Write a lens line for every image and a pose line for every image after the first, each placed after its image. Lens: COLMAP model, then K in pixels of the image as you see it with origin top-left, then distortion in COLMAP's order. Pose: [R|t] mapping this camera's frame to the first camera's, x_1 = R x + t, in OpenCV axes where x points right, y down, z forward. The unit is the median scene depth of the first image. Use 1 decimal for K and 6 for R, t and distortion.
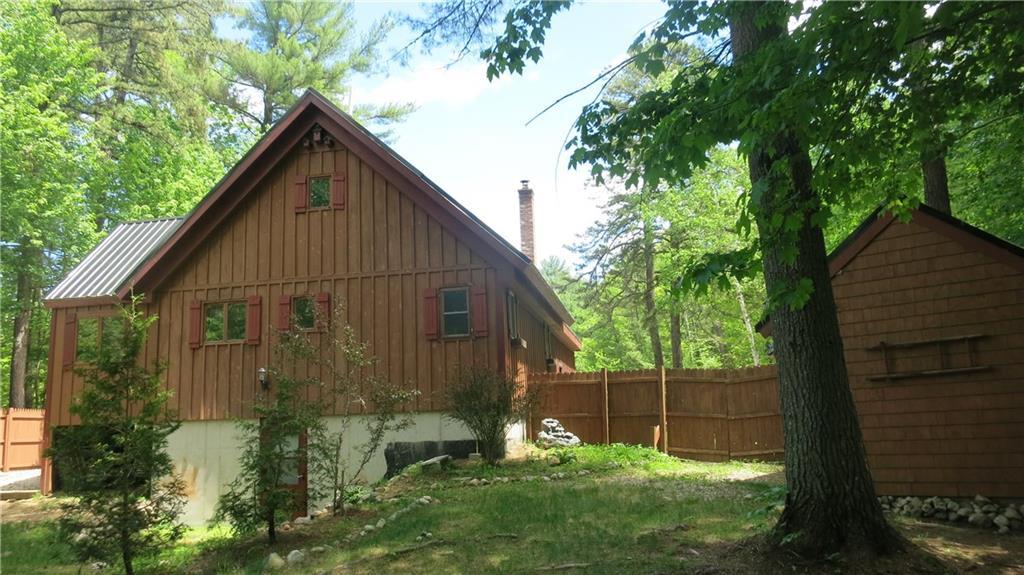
lens RADIAL K [[745.9, 0, 511.7], [0, 745.9, 288.3], [0, 0, 1]] dist [-0.033722, -0.013339]
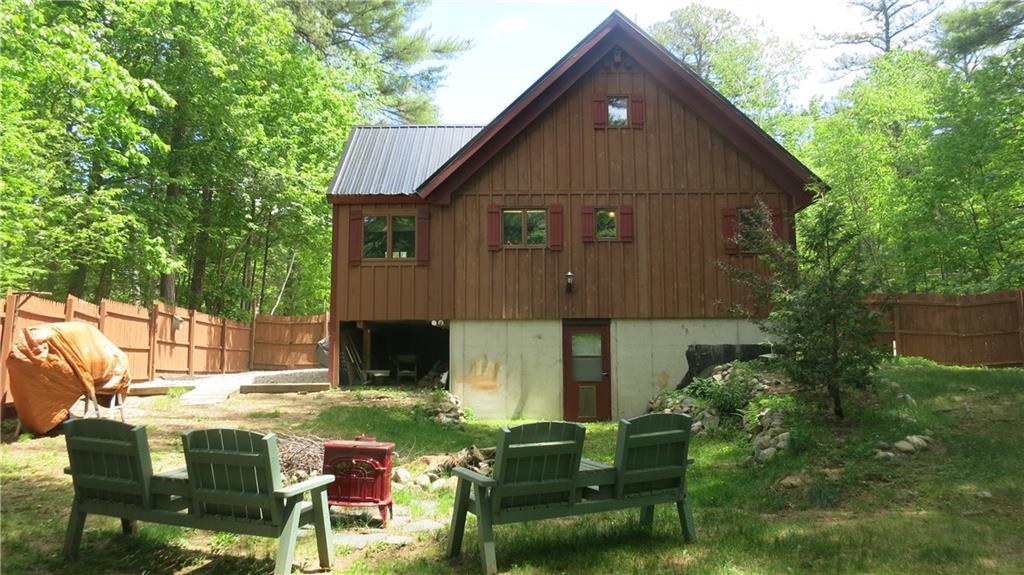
lens RADIAL K [[745.9, 0, 511.7], [0, 745.9, 286.3], [0, 0, 1]] dist [-0.033722, -0.013339]
pose [[0.986159, 0.053000, 0.157103, -0.575661], [-0.061109, 0.997013, 0.047240, 0.081452], [-0.154130, -0.056186, 0.986452, -0.038414]]
